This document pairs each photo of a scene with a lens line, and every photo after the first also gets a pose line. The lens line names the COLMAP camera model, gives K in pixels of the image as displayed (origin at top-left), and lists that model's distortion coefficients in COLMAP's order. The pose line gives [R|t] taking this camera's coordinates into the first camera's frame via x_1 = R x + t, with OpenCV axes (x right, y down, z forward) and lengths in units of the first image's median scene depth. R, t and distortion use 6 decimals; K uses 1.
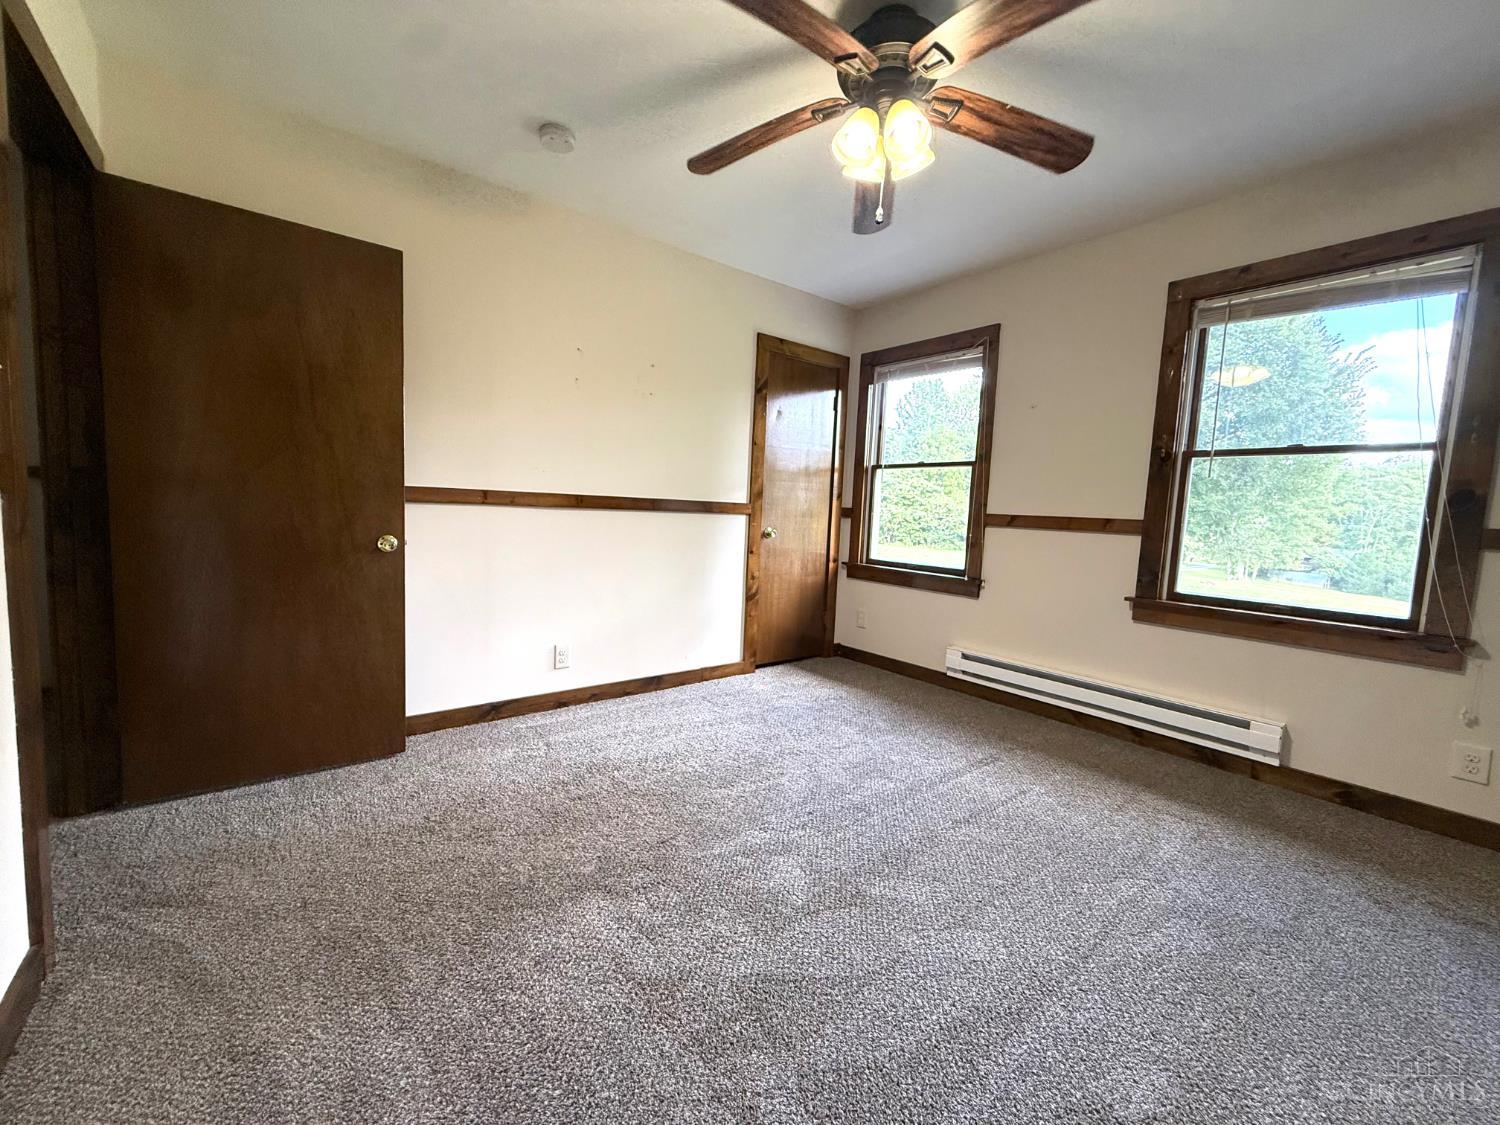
lens RADIAL K [[585.4, 0, 742.3], [0, 585.4, 559.7], [0, 0, 1]] dist [0.000481, -0.000142]
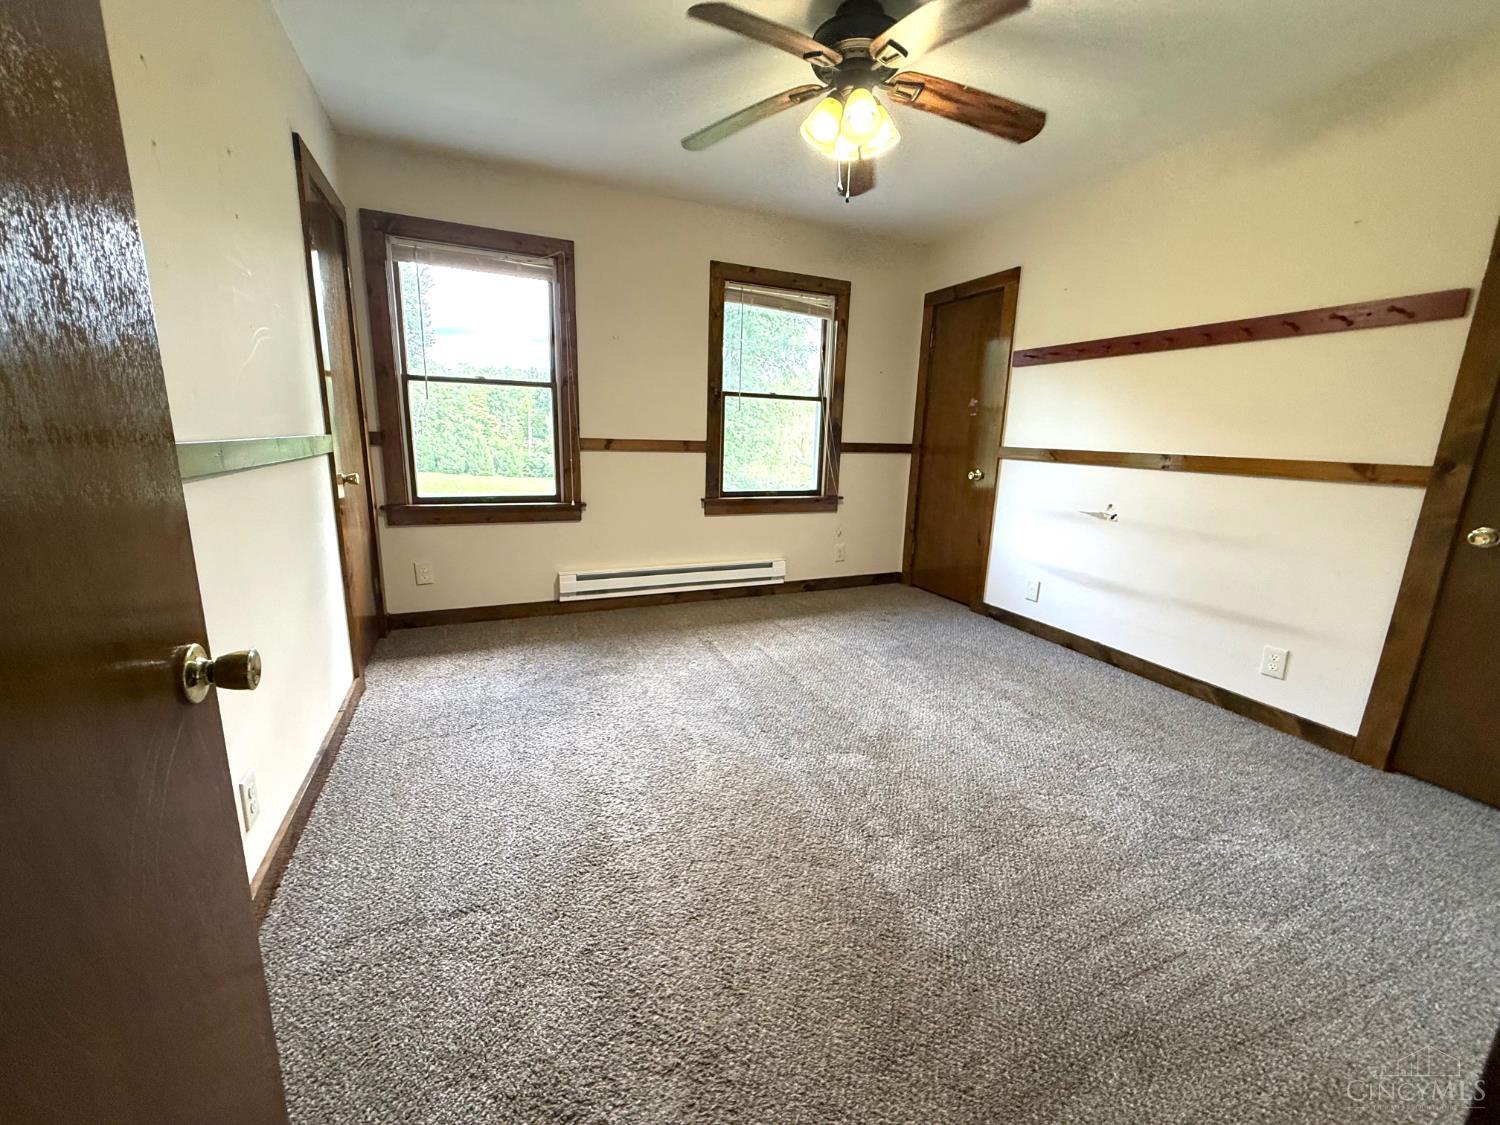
lens RADIAL K [[585.4, 0, 742.3], [0, 585.4, 559.7], [0, 0, 1]] dist [0.000481, -0.000142]
pose [[0.270274, -0.234061, 0.933899, -0.621798], [0.070432, 0.972207, 0.223279, -0.096449], [-0.960204, 0.005430, 0.279248, 0.532290]]
